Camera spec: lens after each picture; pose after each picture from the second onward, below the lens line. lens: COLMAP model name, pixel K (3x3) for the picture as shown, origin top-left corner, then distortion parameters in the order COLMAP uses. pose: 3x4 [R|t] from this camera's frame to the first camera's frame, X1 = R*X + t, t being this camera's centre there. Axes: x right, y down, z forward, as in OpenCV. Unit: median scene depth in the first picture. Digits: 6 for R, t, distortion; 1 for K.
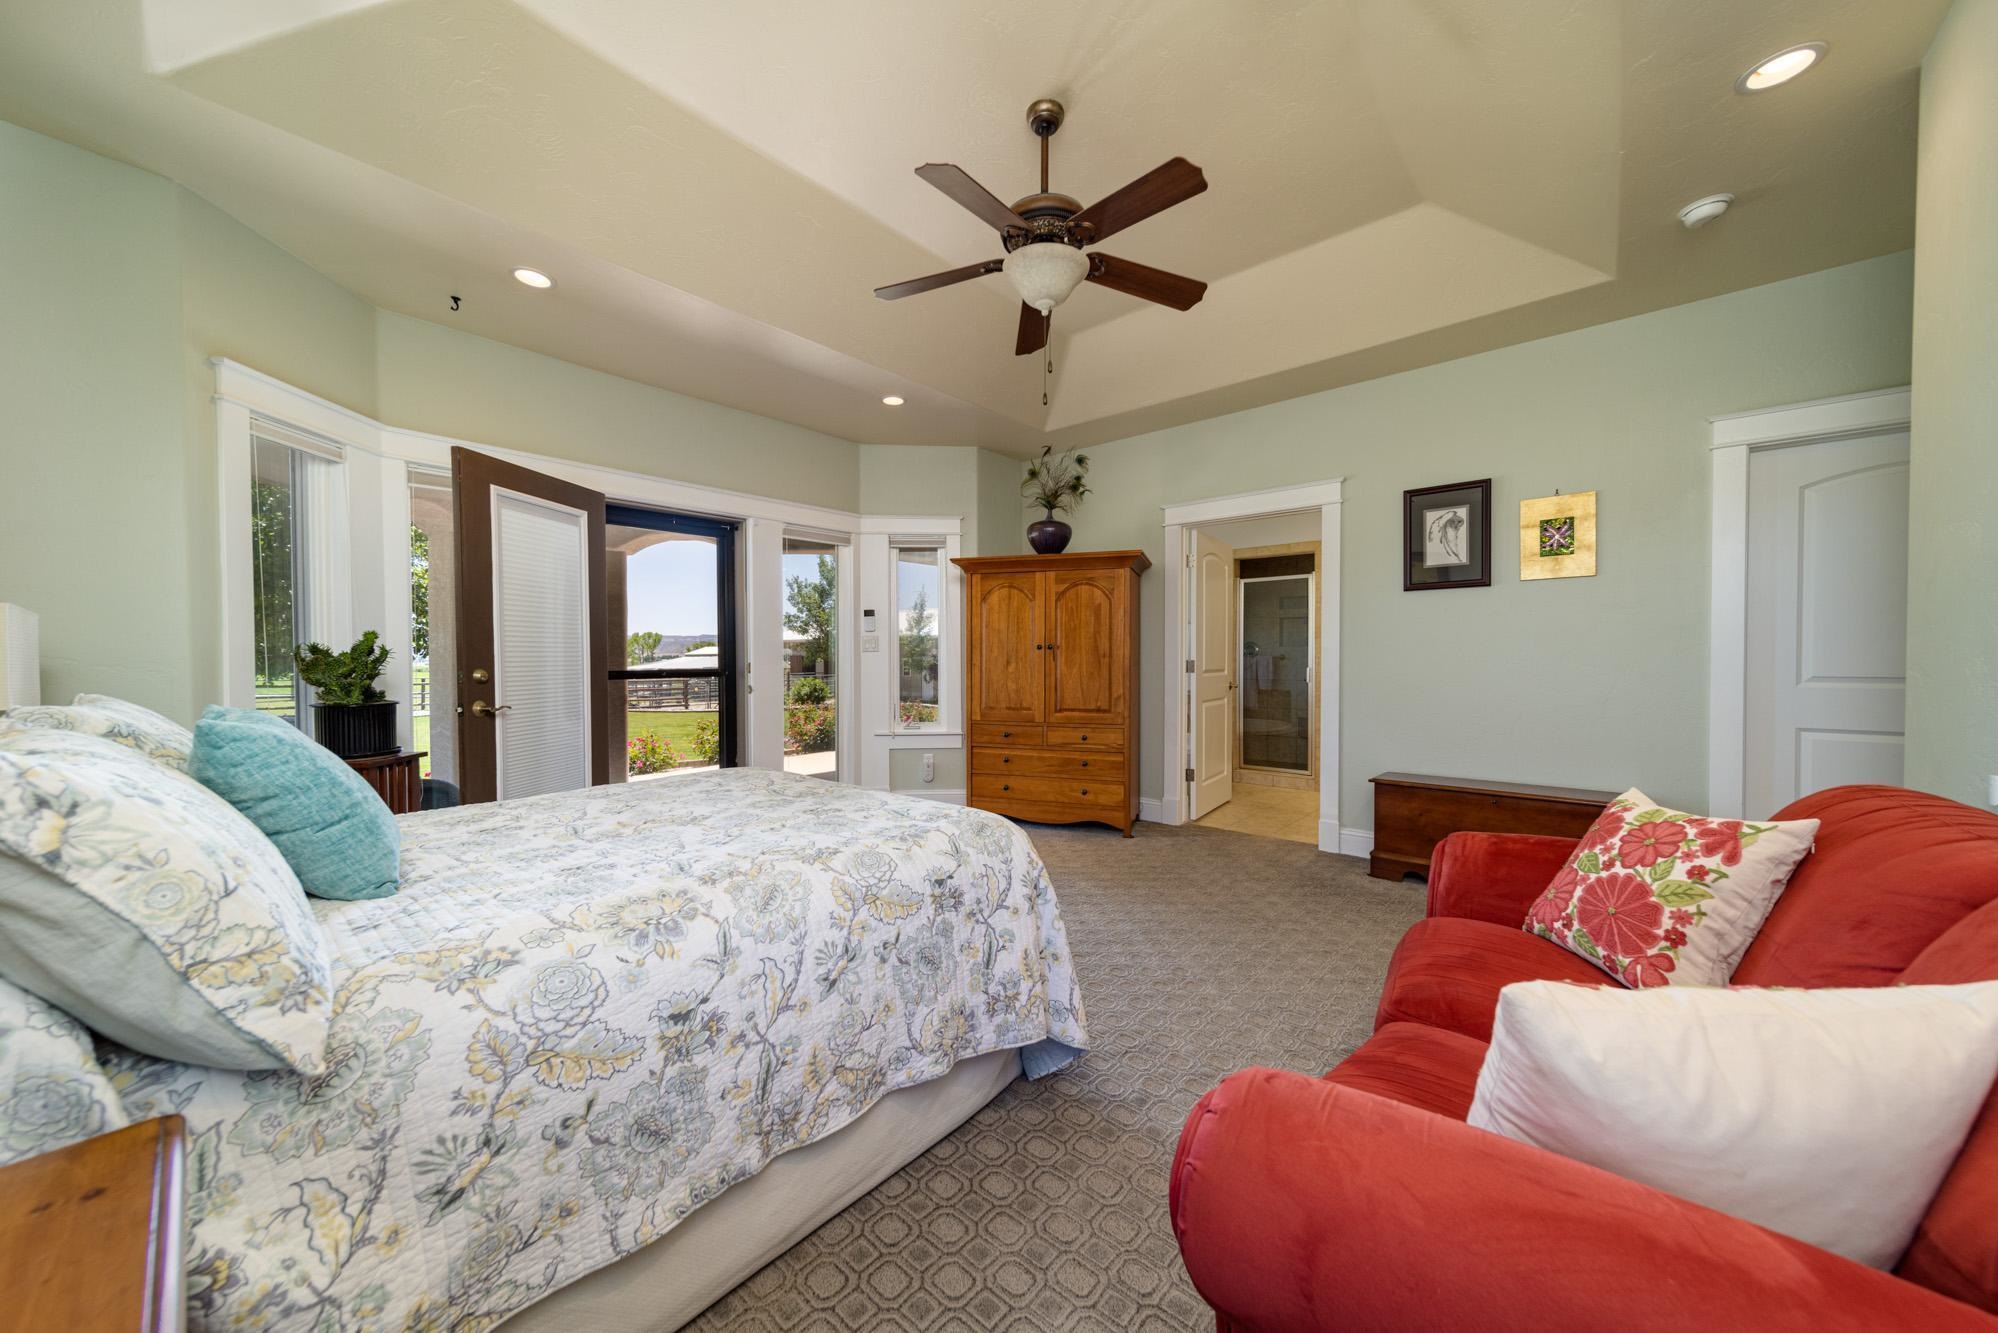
lens RADIAL K [[703.0, 0, 995.0], [0, 703.0, 663.9], [0, 0, 1]] dist [0.002584, 0.000393]
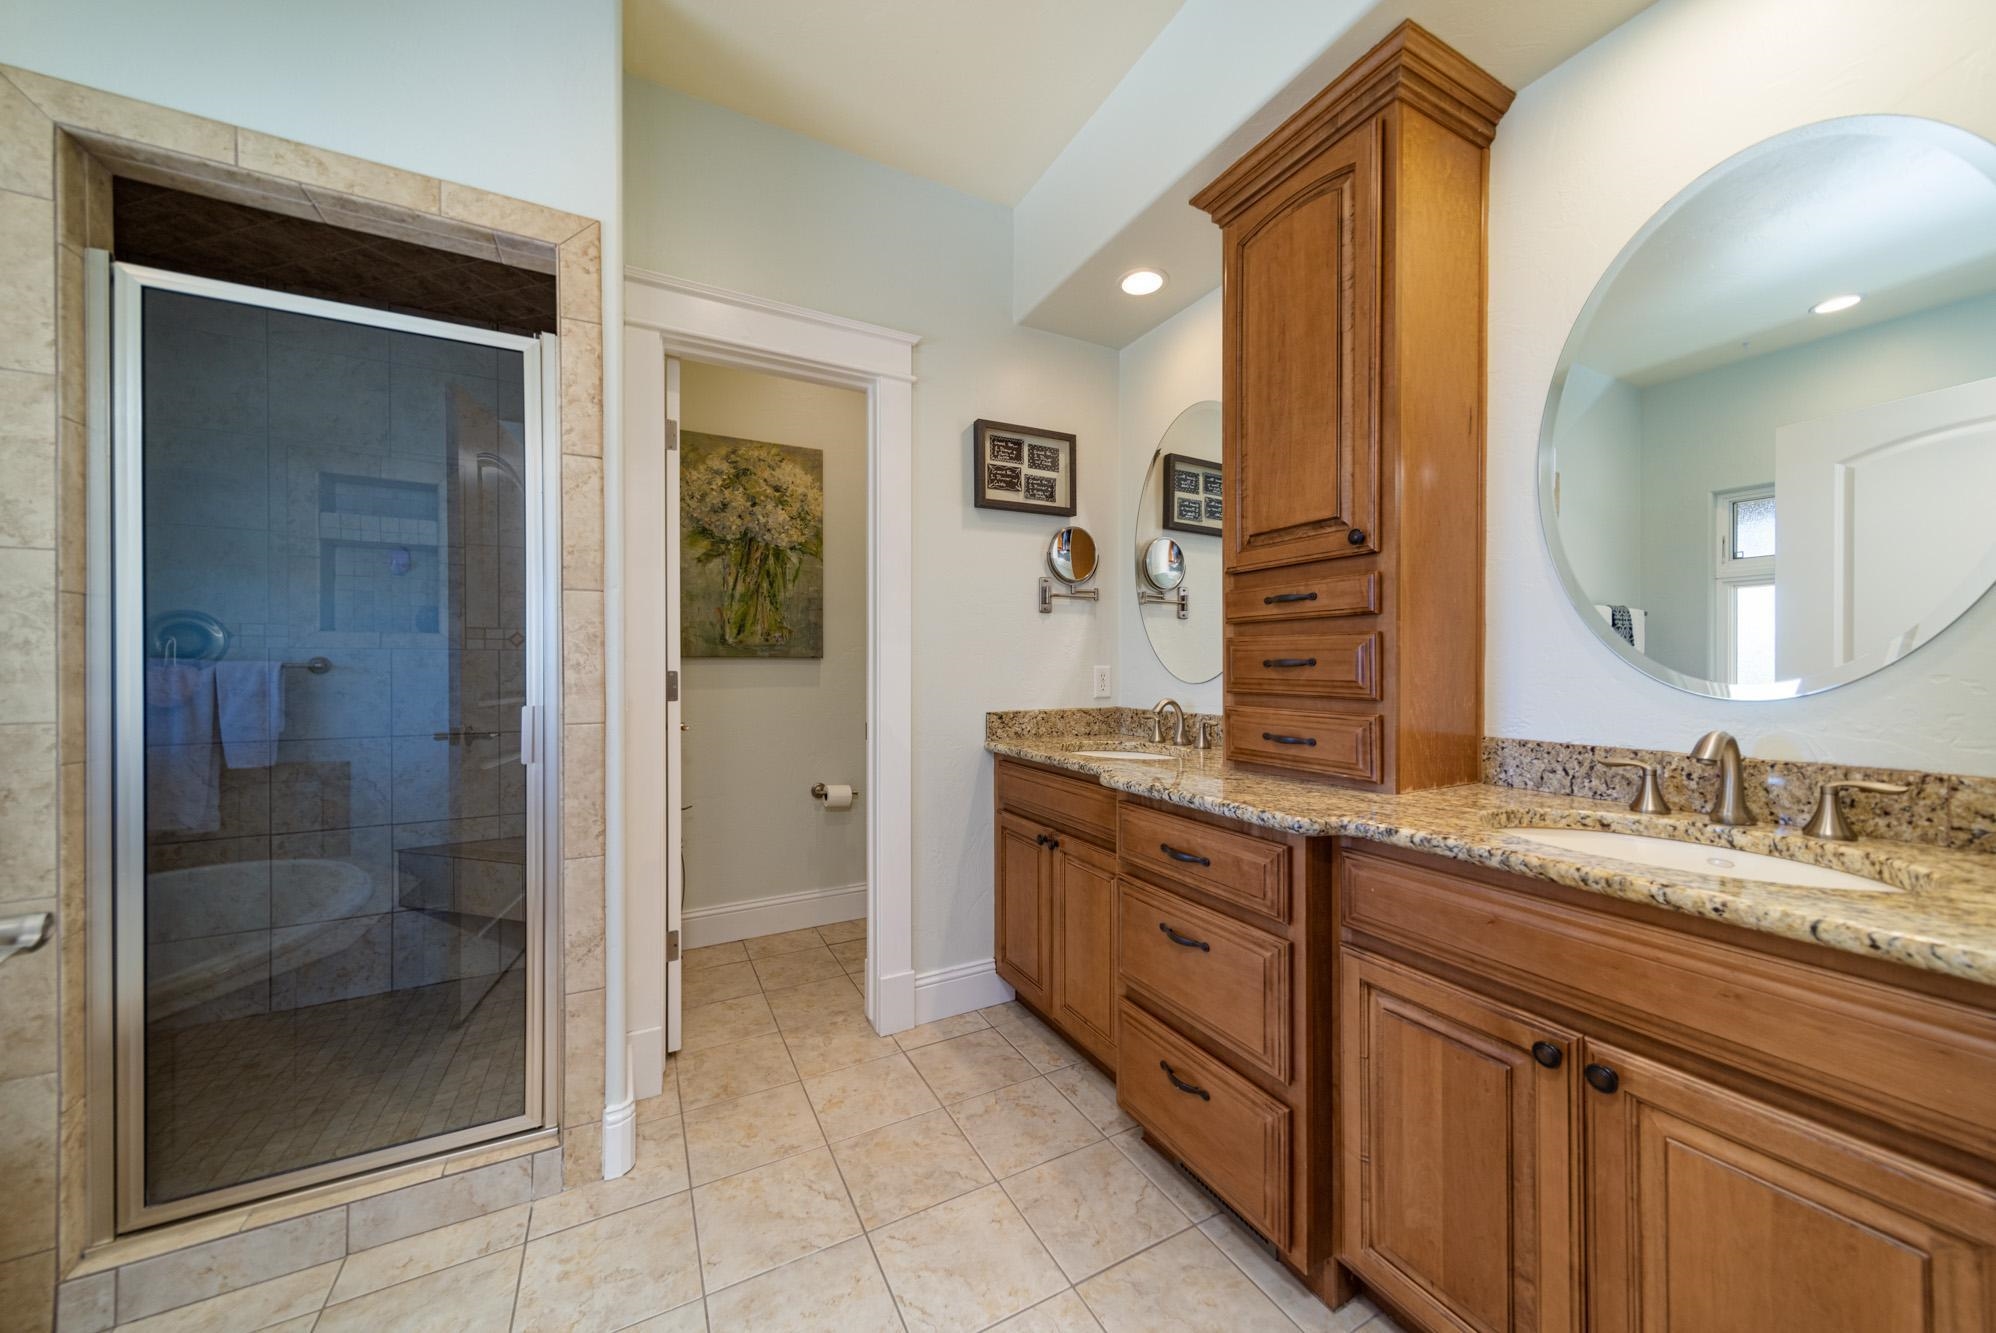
lens RADIAL K [[702.3, 0, 997.1], [0, 702.3, 660.9], [0, 0, 1]] dist [0.002584, 0.000393]
pose [[0.360779, 0.014535, 0.932538, 0.219535], [0.000365, 0.999876, -0.015726, -0.006094], [-0.932651, 0.006014, 0.360729, 0.600196]]
